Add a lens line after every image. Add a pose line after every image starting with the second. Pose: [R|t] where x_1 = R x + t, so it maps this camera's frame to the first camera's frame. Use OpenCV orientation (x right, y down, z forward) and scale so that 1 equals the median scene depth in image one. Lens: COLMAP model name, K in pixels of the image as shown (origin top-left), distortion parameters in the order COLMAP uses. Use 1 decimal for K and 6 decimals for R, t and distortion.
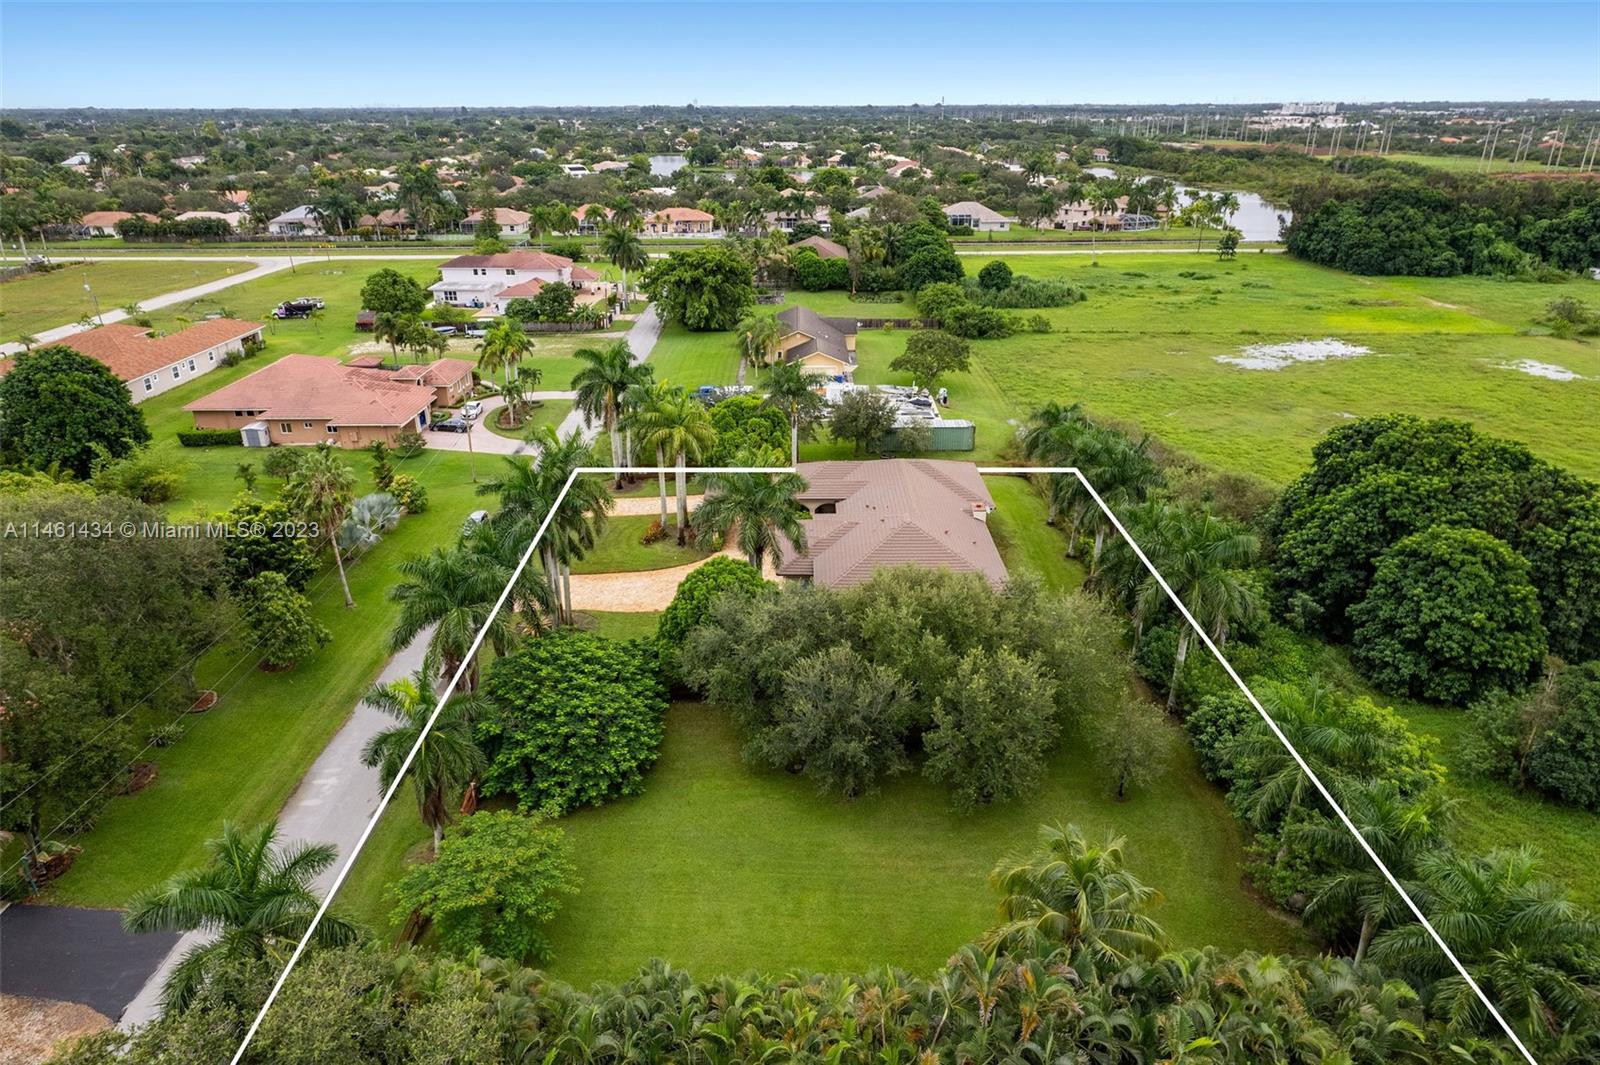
lens RADIAL K [[1017.1, 0, 819.4], [0, 1017.1, 533.1], [0, 0, 1]] dist [-0.005745, 0.001155]
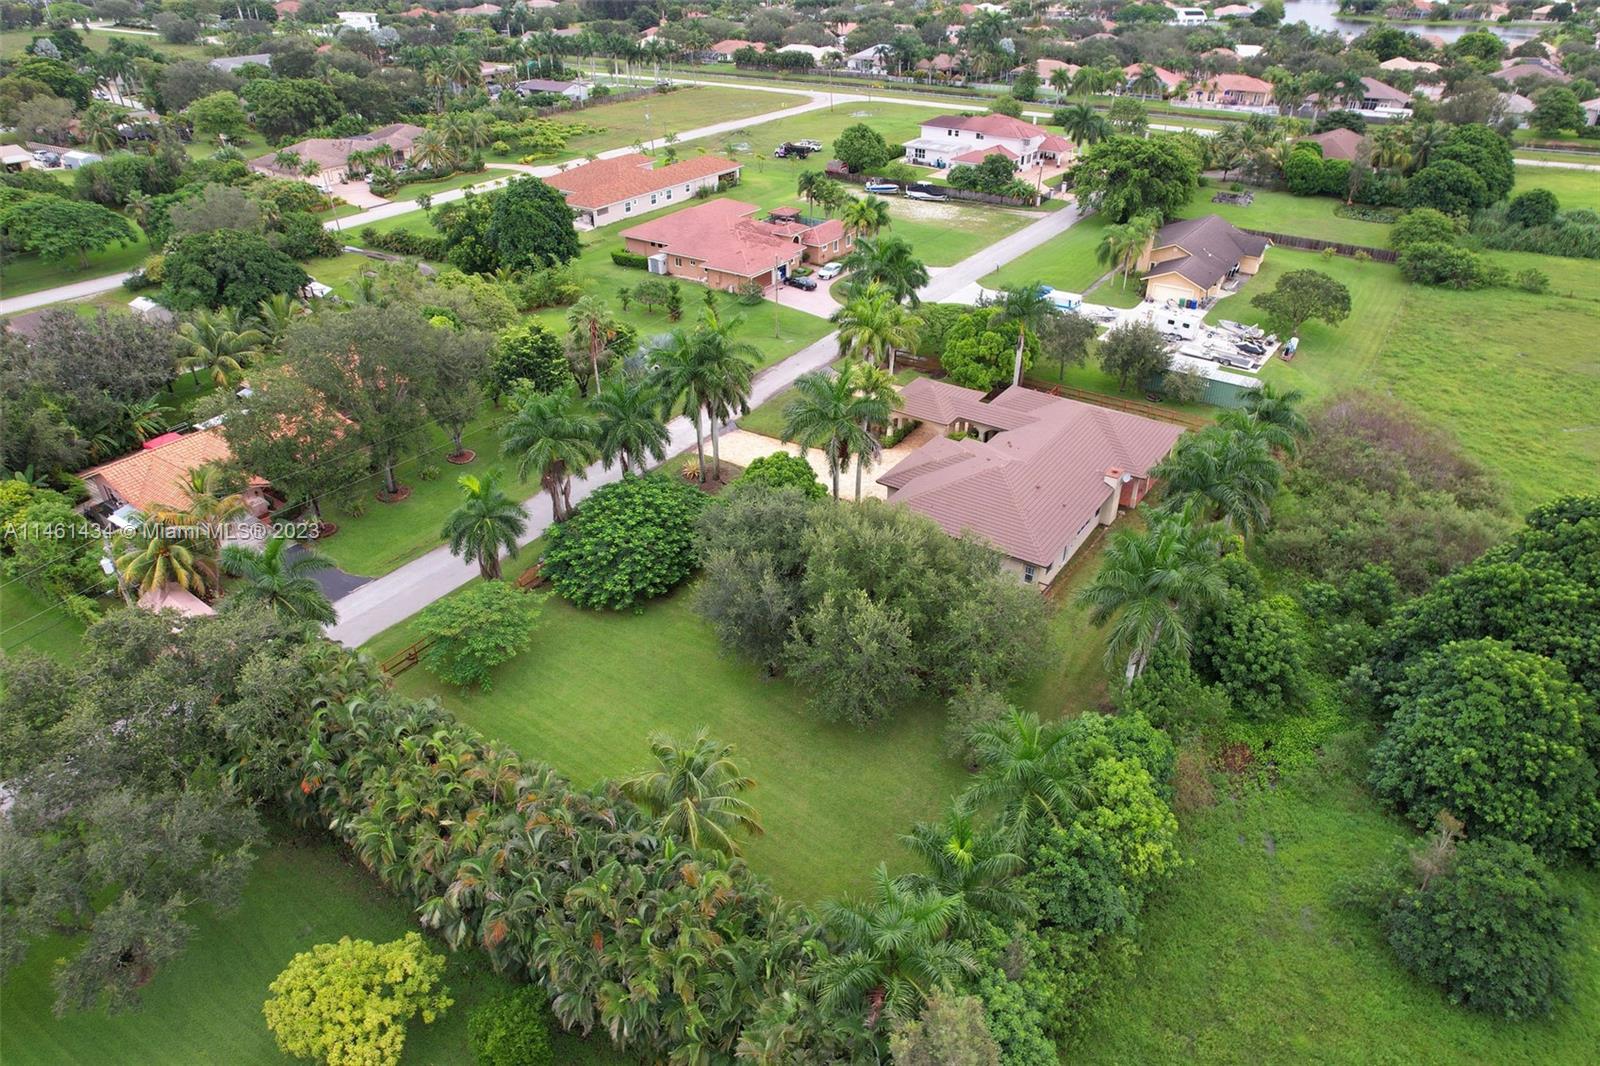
lens RADIAL K [[1048.5, 0, 800.0], [0, 1048.5, 533.0], [0, 0, 1]] dist [-0.098711, 0.097039]
pose [[0.818745, 0.293606, -0.493409, 0.207308], [-0.221049, 0.954311, 0.201068, -0.051476], [0.529900, -0.055556, 0.846238, -0.000422]]
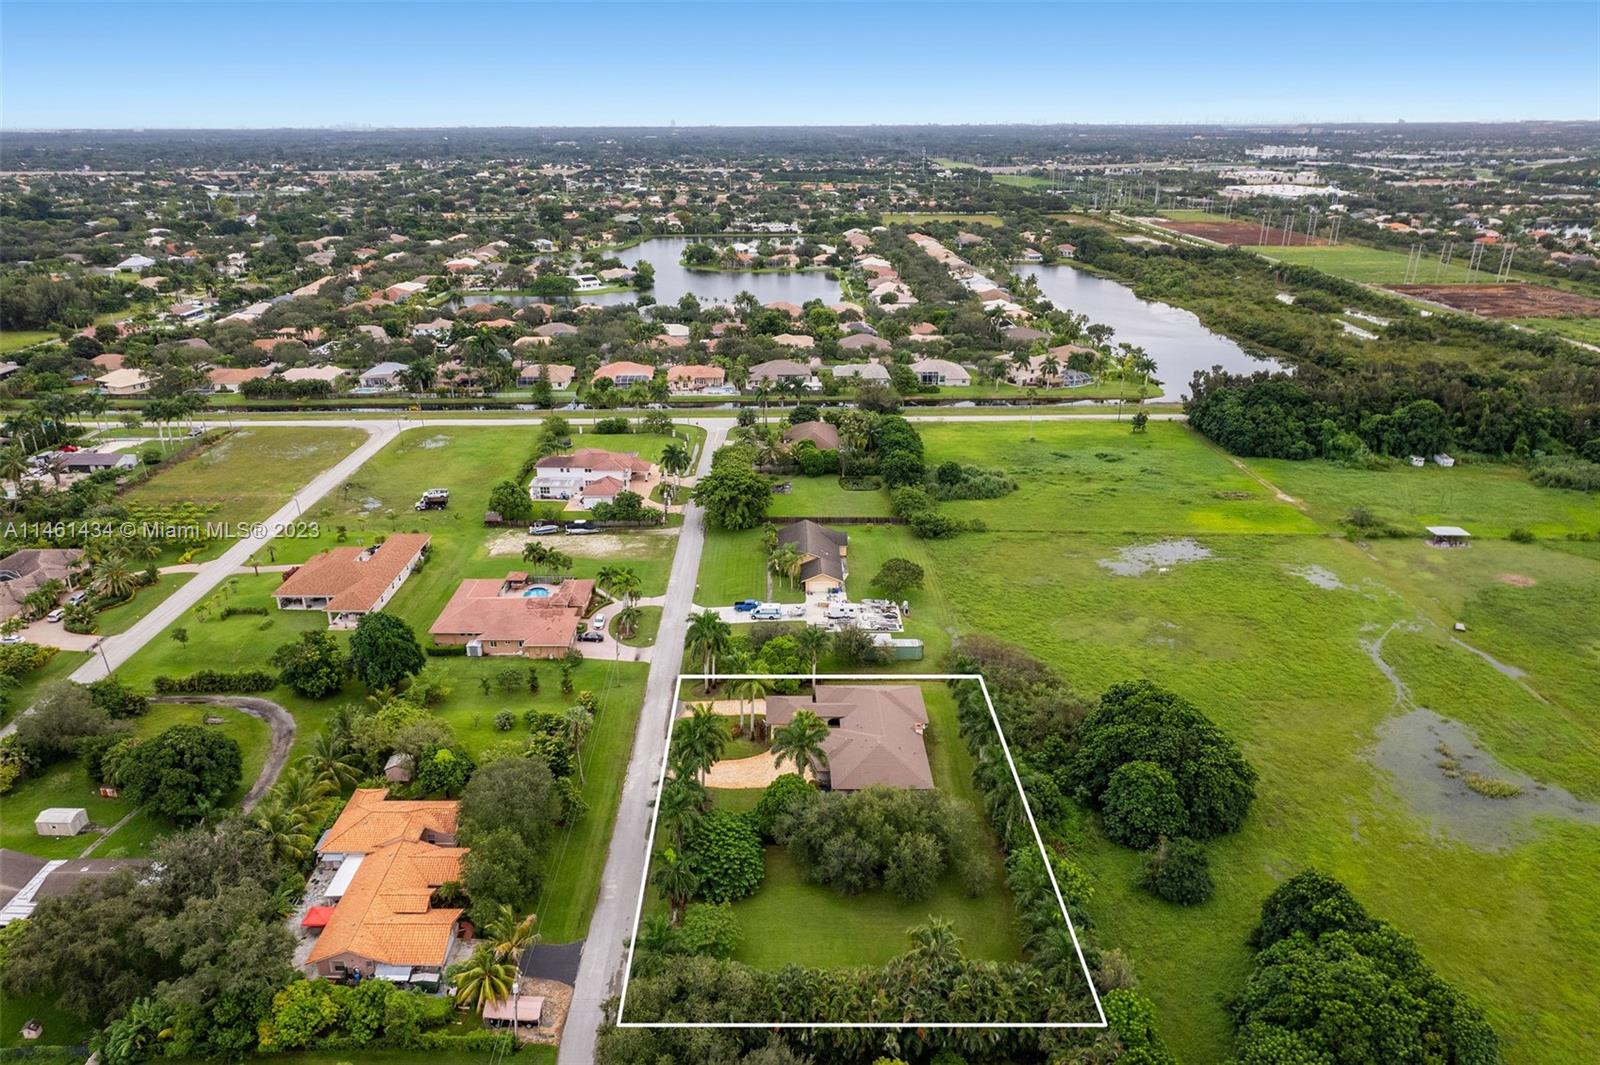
lens RADIAL K [[1047.9, 0, 800.0], [0, 1047.9, 532.5], [0, 0, 1]] dist [0.028152, -0.097446]
pose [[0.999974, 0.006655, 0.002806, -0.031802], [-0.006570, 0.999544, -0.029457, -0.157391], [-0.003000, 0.029438, 0.999562, -0.444762]]
